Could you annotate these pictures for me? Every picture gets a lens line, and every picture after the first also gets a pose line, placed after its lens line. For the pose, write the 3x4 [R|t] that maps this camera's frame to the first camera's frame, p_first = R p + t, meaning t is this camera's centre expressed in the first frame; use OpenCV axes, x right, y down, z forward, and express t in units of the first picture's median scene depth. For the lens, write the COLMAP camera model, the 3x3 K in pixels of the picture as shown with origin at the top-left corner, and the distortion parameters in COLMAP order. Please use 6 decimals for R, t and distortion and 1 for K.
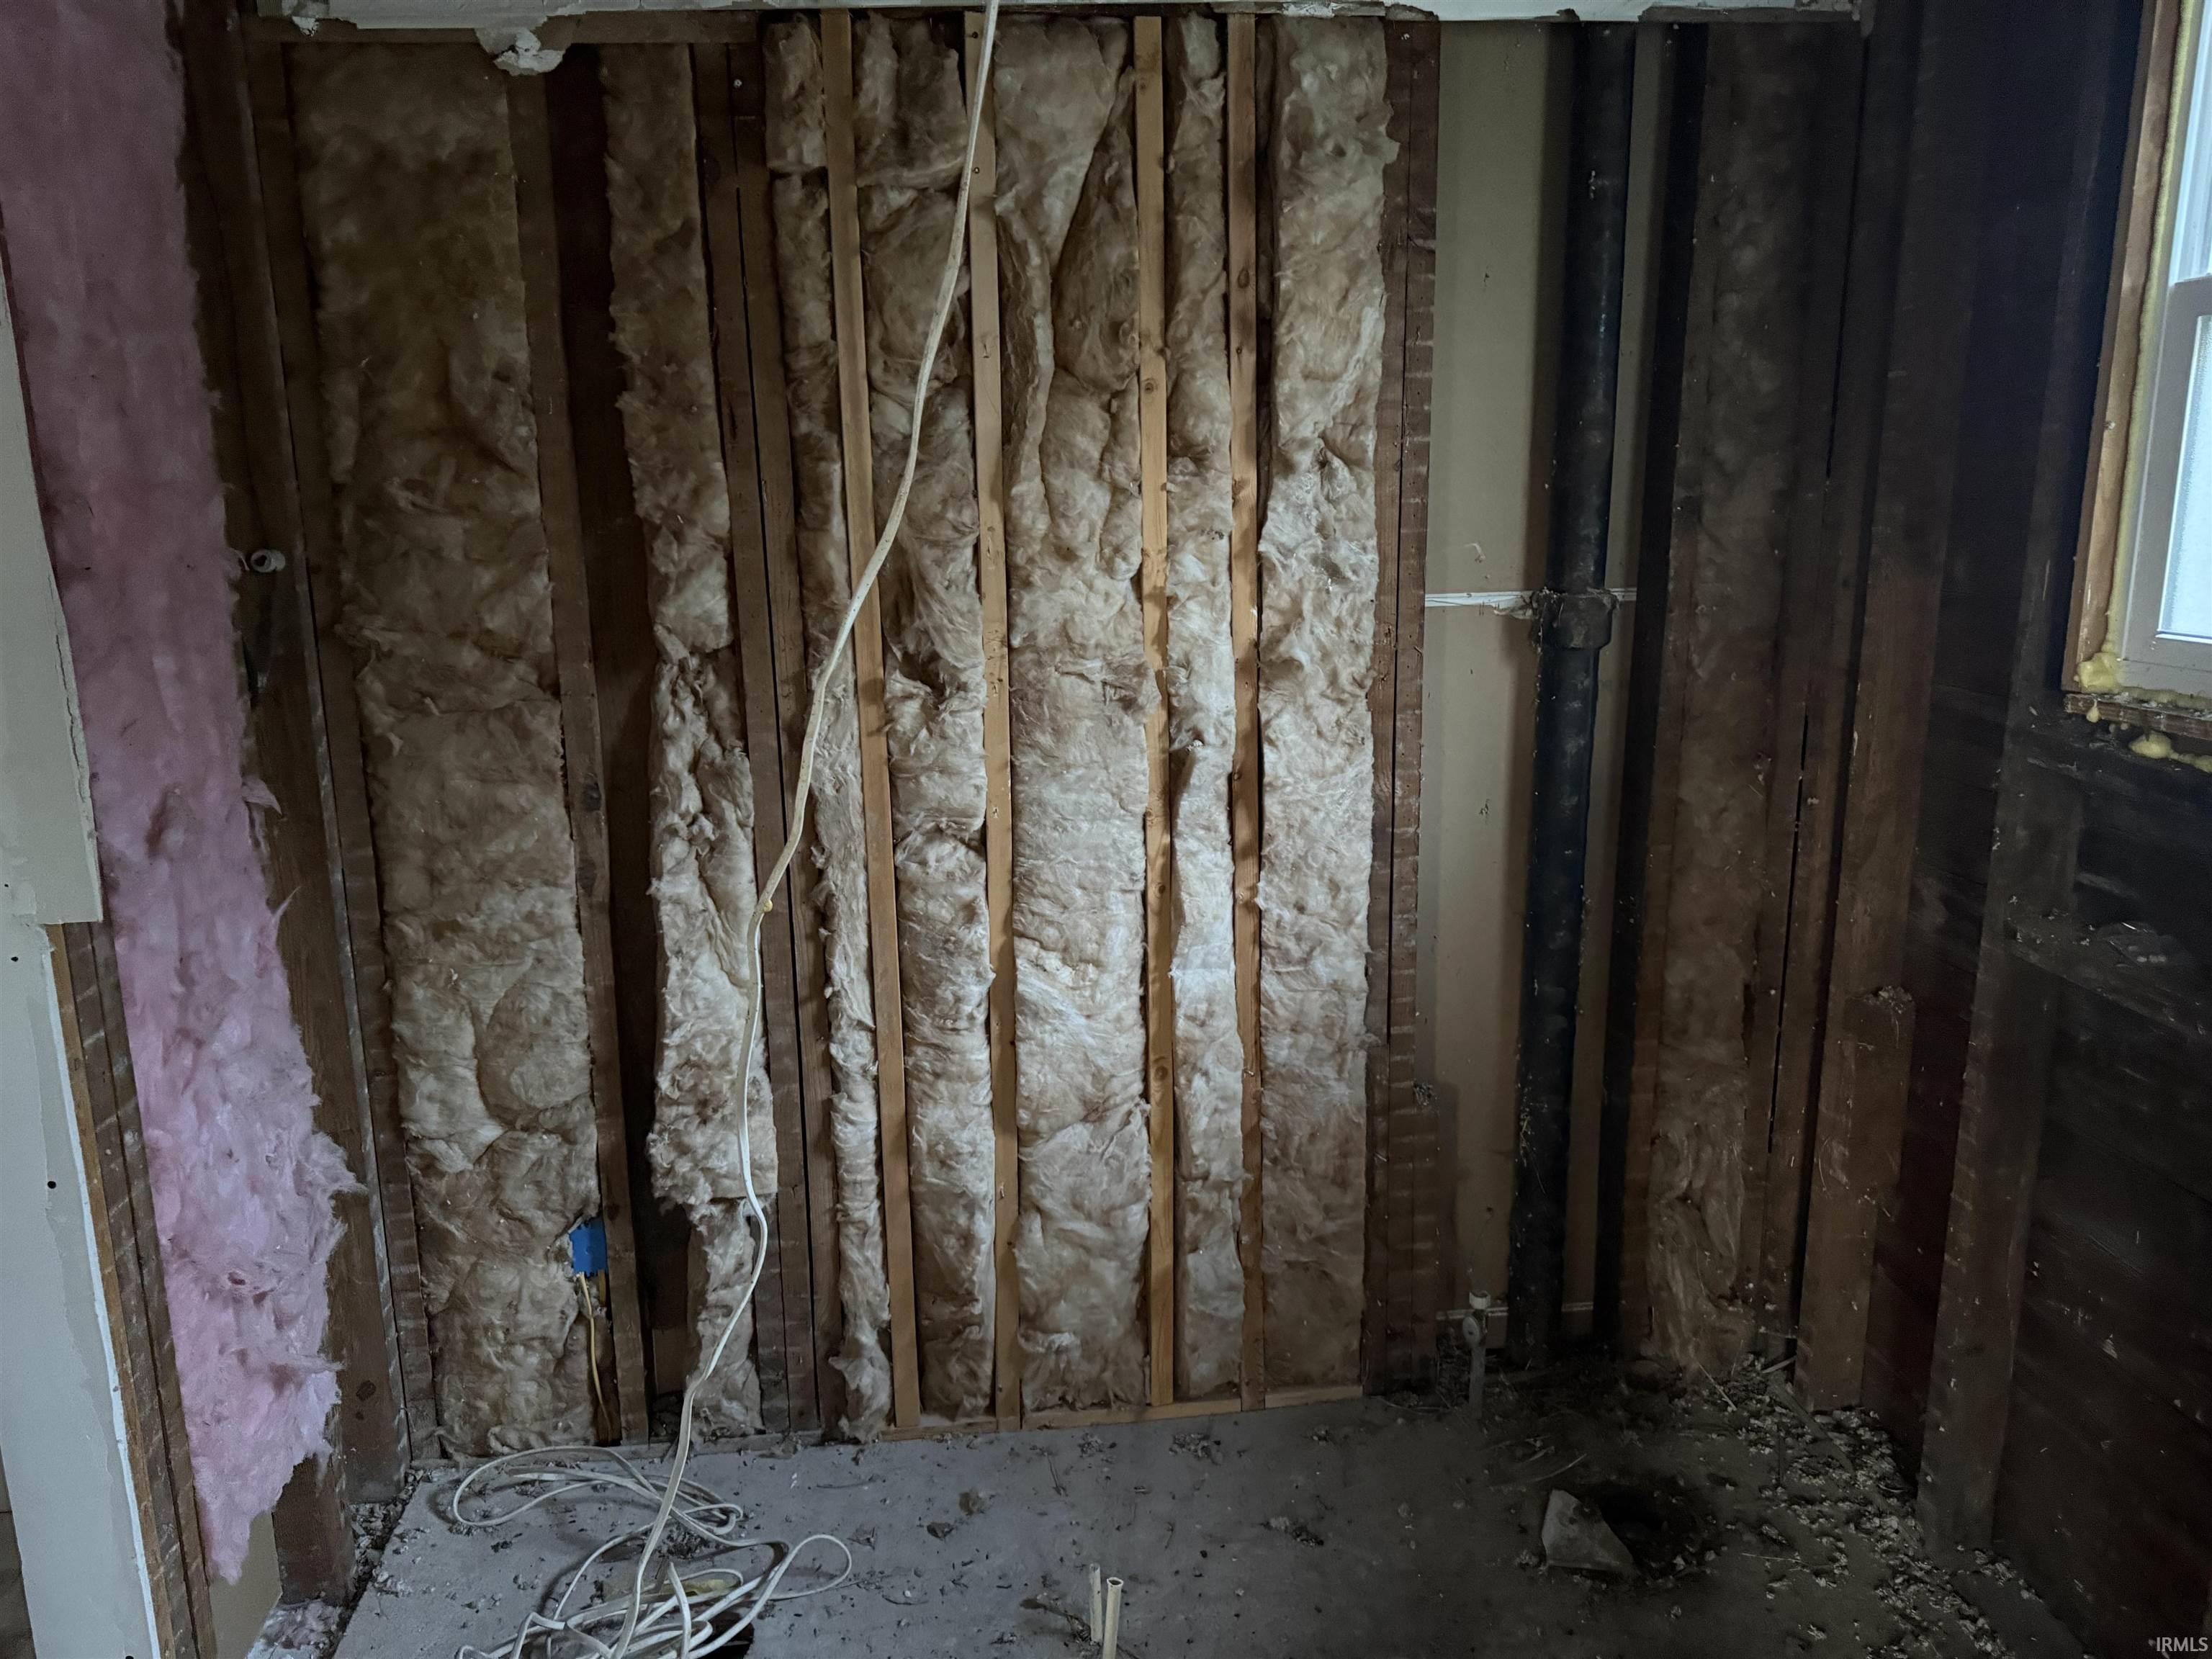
lens RADIAL K [[1534.3, 0, 1135.8], [0, 1534.3, 826.0], [0, 0, 1]] dist [0.070976, -0.084316]
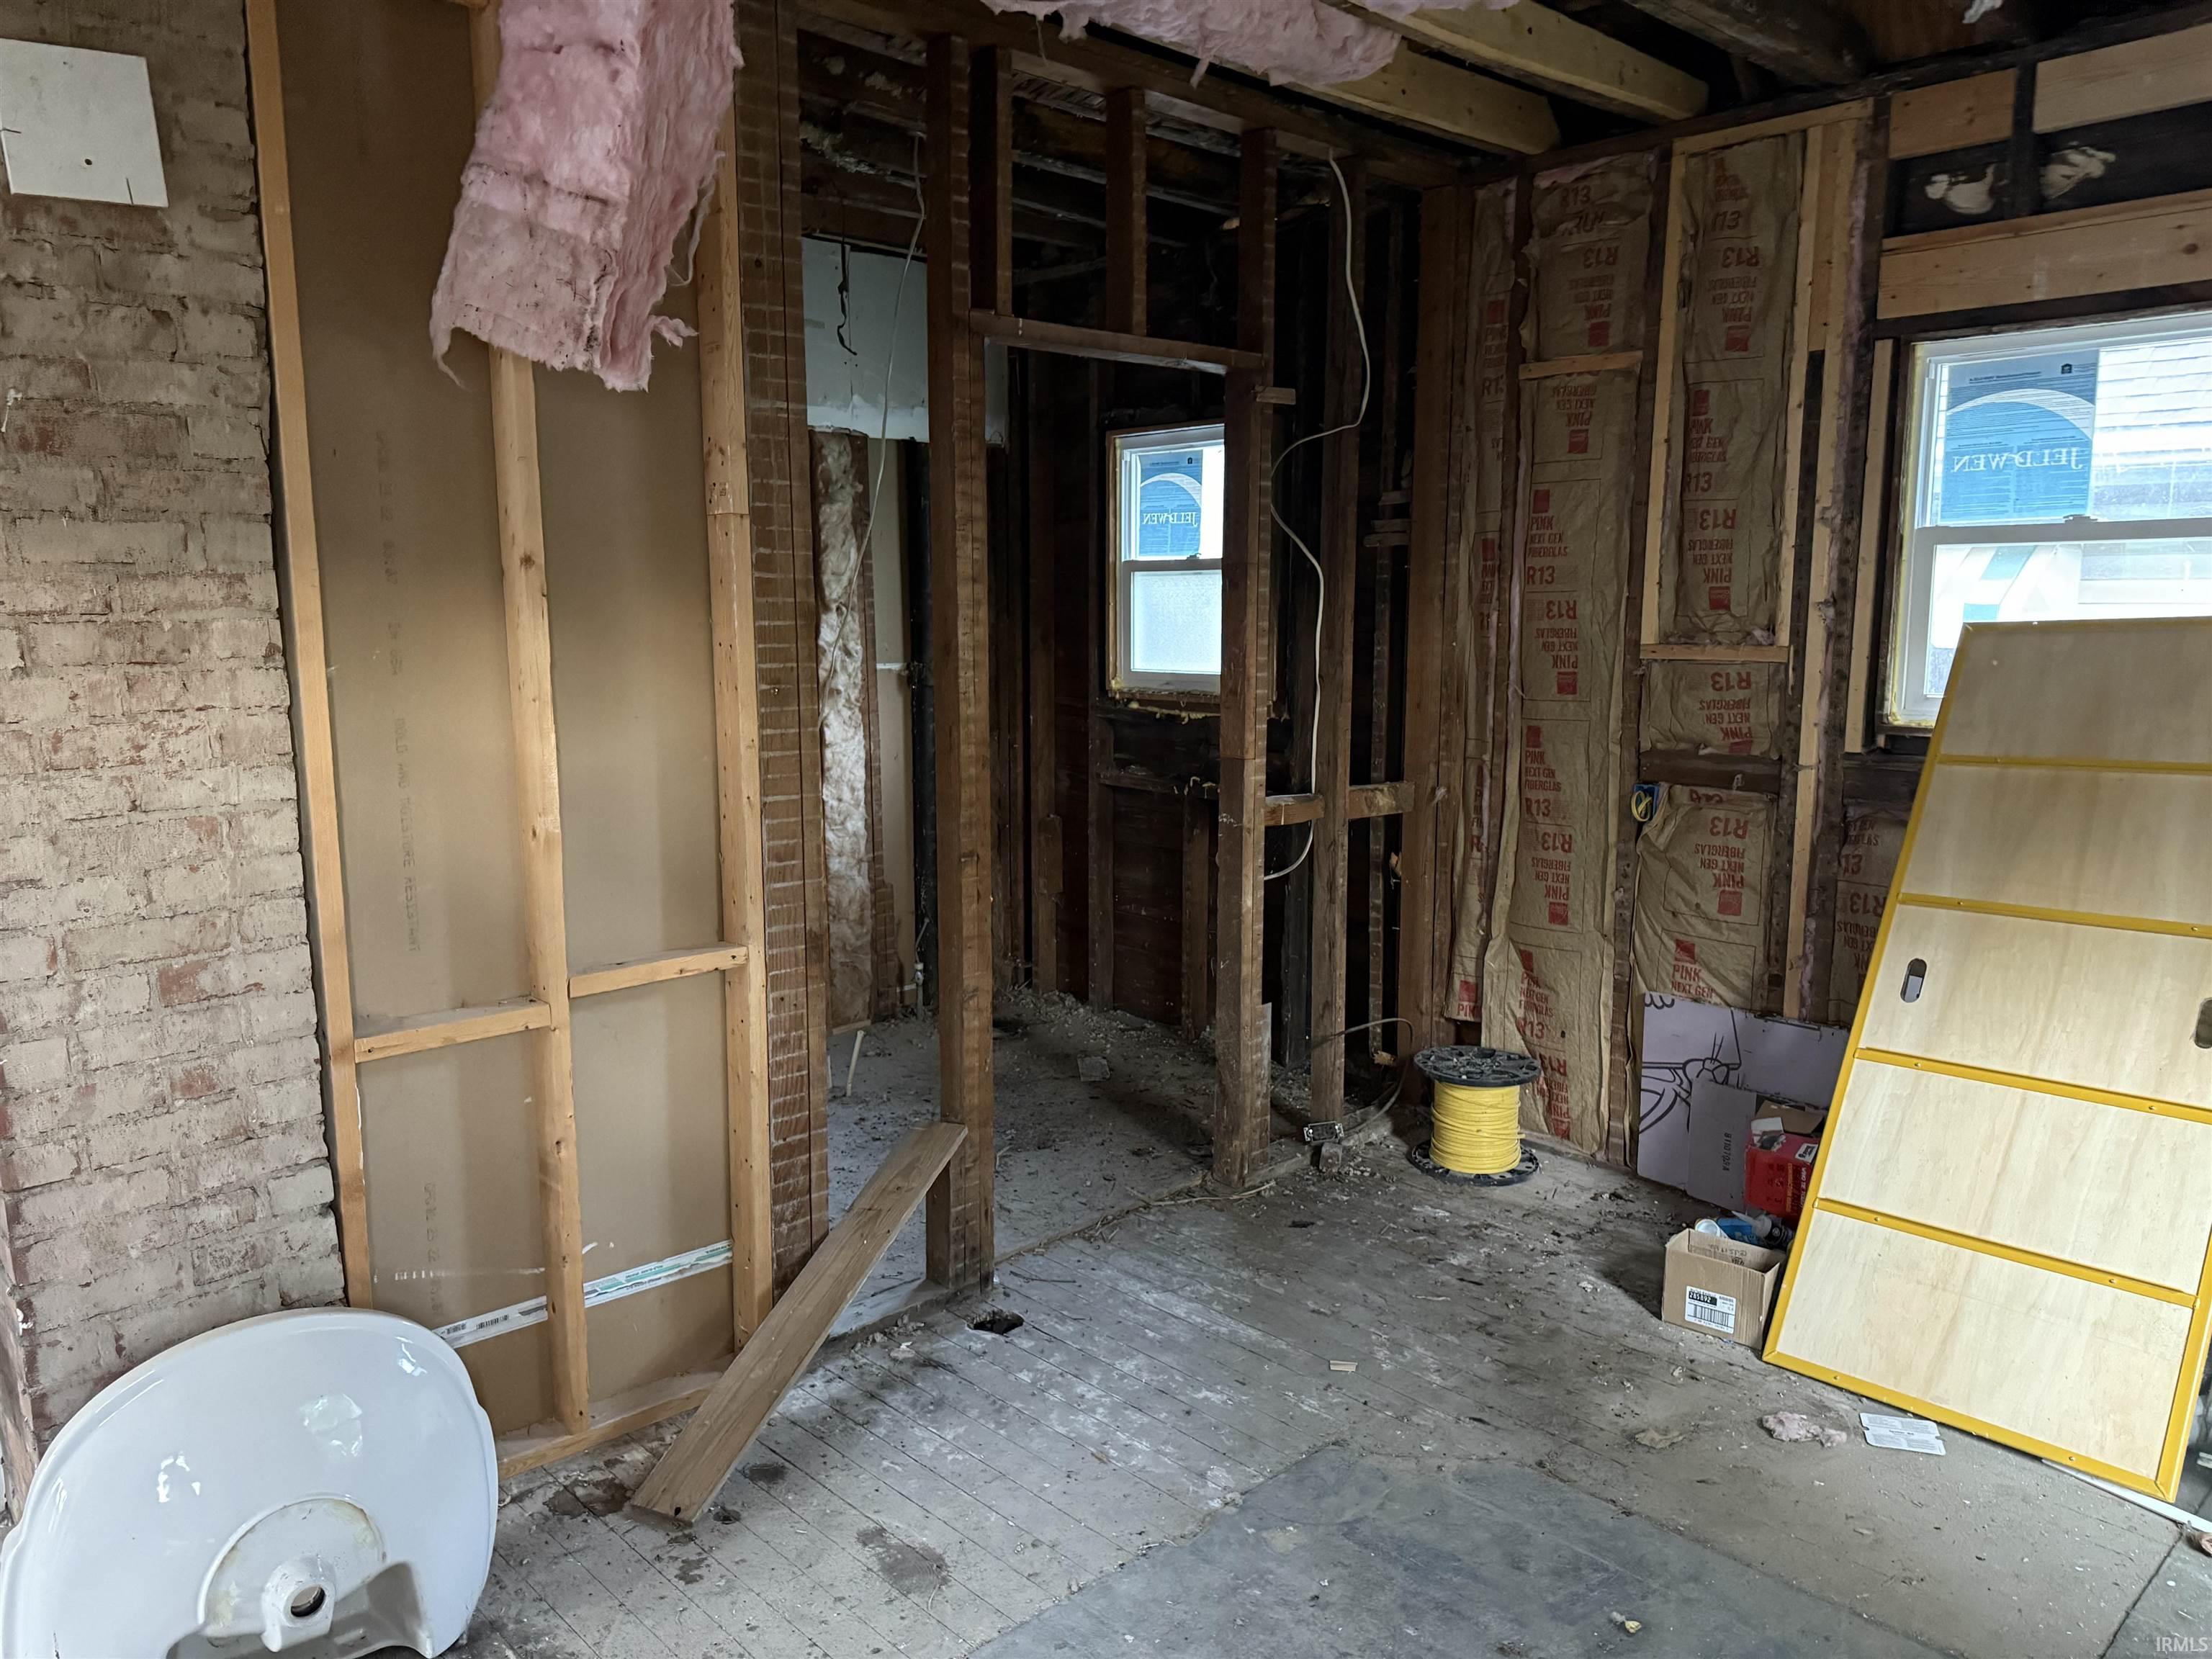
lens RADIAL K [[1577.3, 0, 1115.4], [0, 1577.3, 839.7], [0, 0, 1]] dist [0.070105, -0.097157]
pose [[0.787286, -0.076765, 0.611791, -1.026338], [0.123600, 0.991728, -0.034617, 0.247428], [-0.604073, 0.102871, 0.790262, -1.116083]]
